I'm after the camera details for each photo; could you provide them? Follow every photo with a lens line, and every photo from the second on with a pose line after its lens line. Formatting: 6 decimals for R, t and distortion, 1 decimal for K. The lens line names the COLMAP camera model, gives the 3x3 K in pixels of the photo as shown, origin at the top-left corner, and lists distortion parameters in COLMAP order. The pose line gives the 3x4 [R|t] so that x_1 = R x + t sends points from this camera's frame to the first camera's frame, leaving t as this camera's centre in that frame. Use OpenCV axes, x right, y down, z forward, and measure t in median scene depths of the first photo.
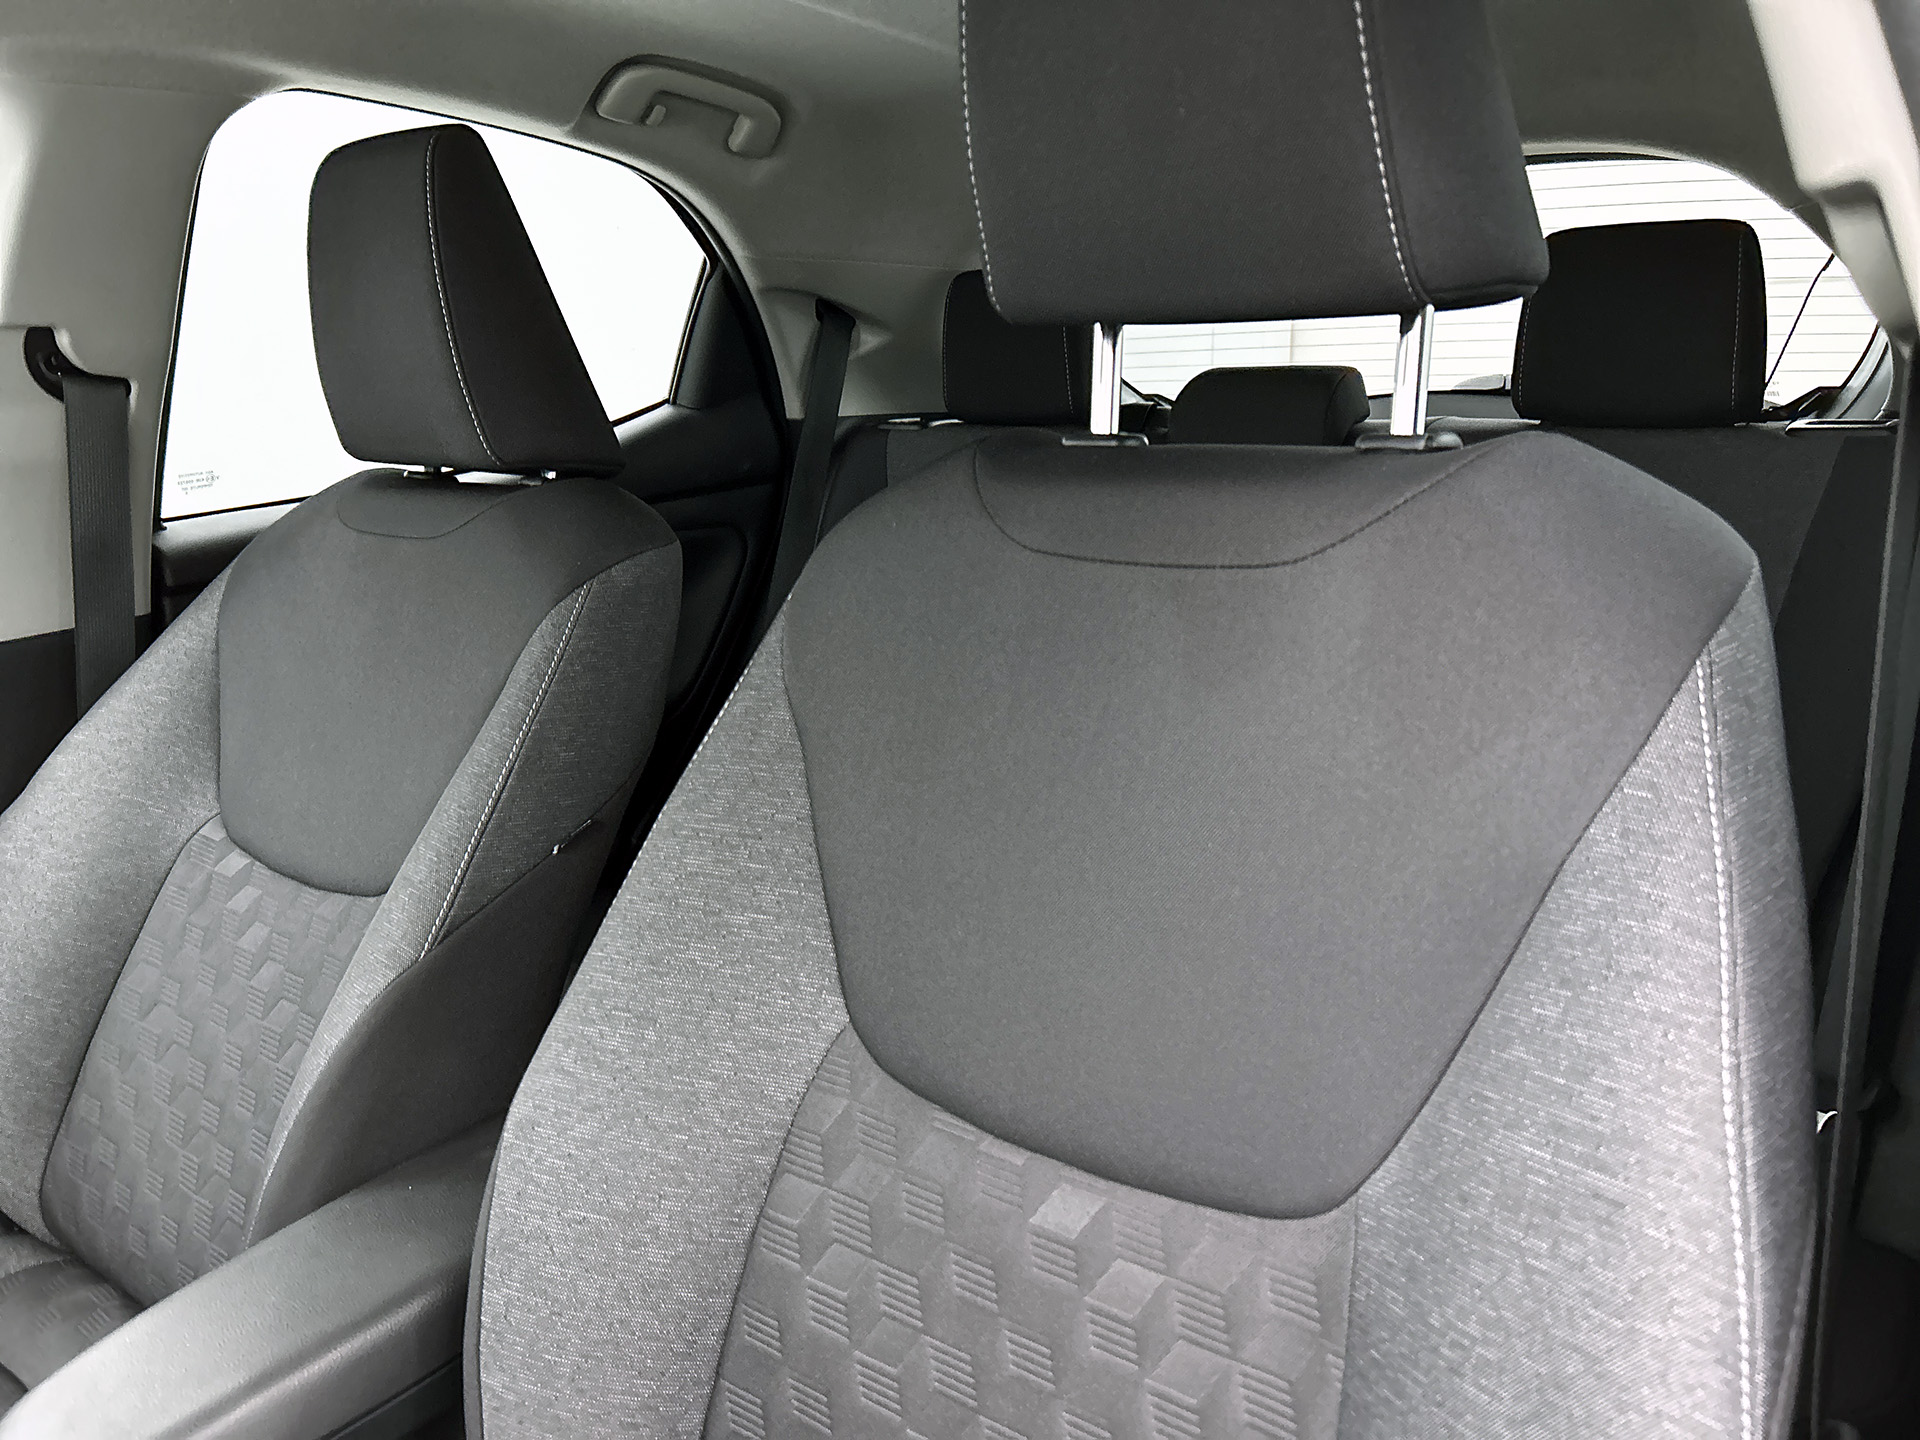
lens RADIAL K [[1467.9, 0, 971.7], [0, 1467.9, 720.9], [0, 0, 1]] dist [0.060019, -0.067648]
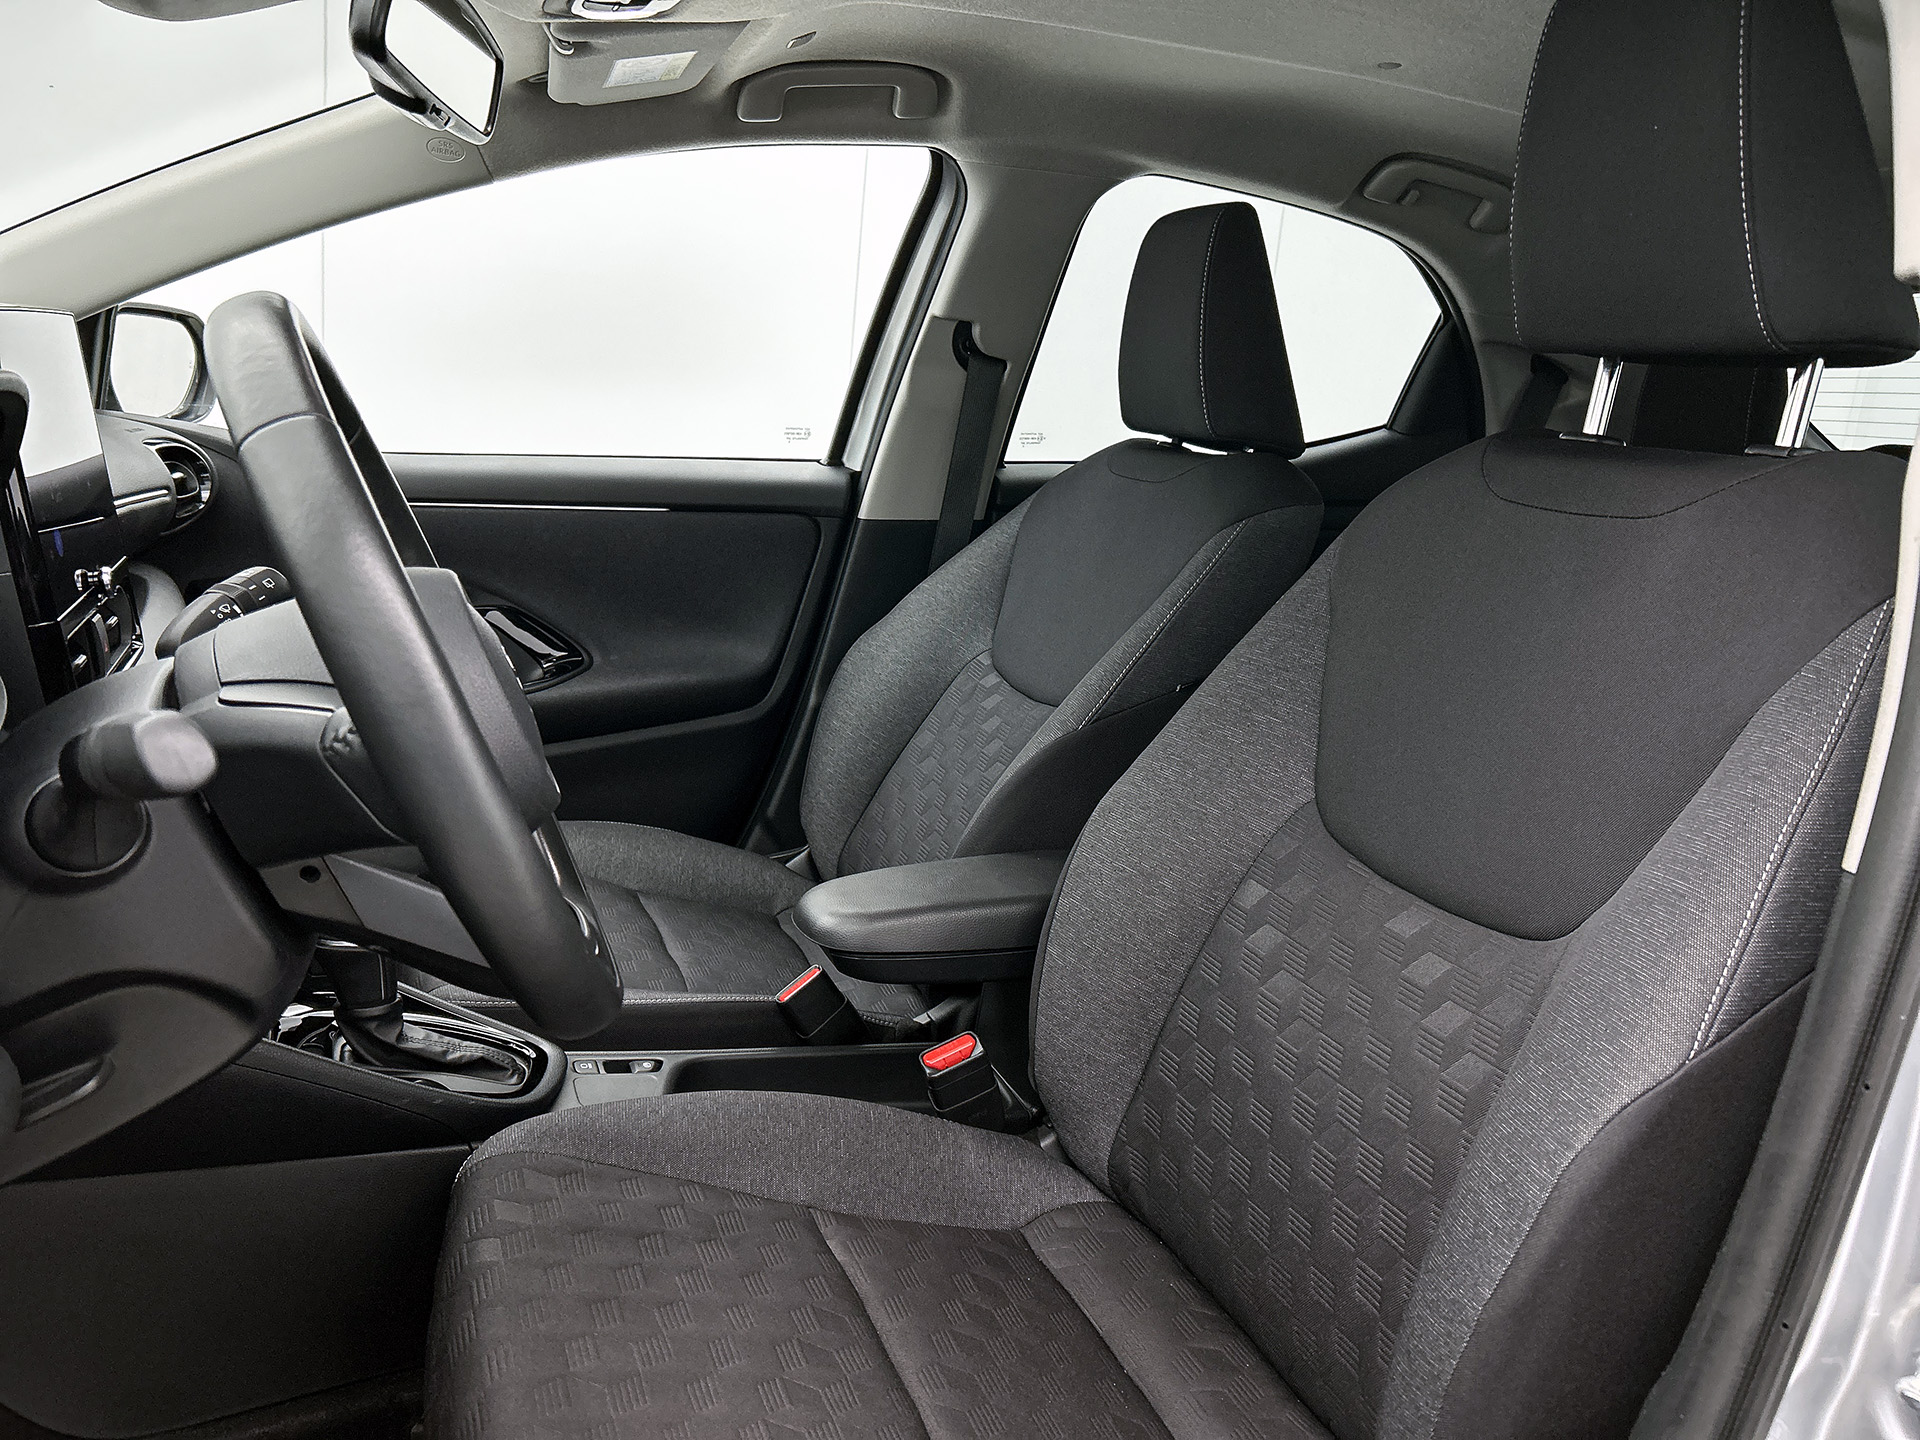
lens RADIAL K [[1467.9, 0, 948.0], [0, 1467.9, 726.7], [0, 0, 1]] dist [0.060019, -0.067648]
pose [[0.846952, 0.211356, -0.487852, 0.211346], [-0.229641, 0.973007, 0.022867, 0.122366], [0.479517, 0.092663, 0.872627, -0.332155]]
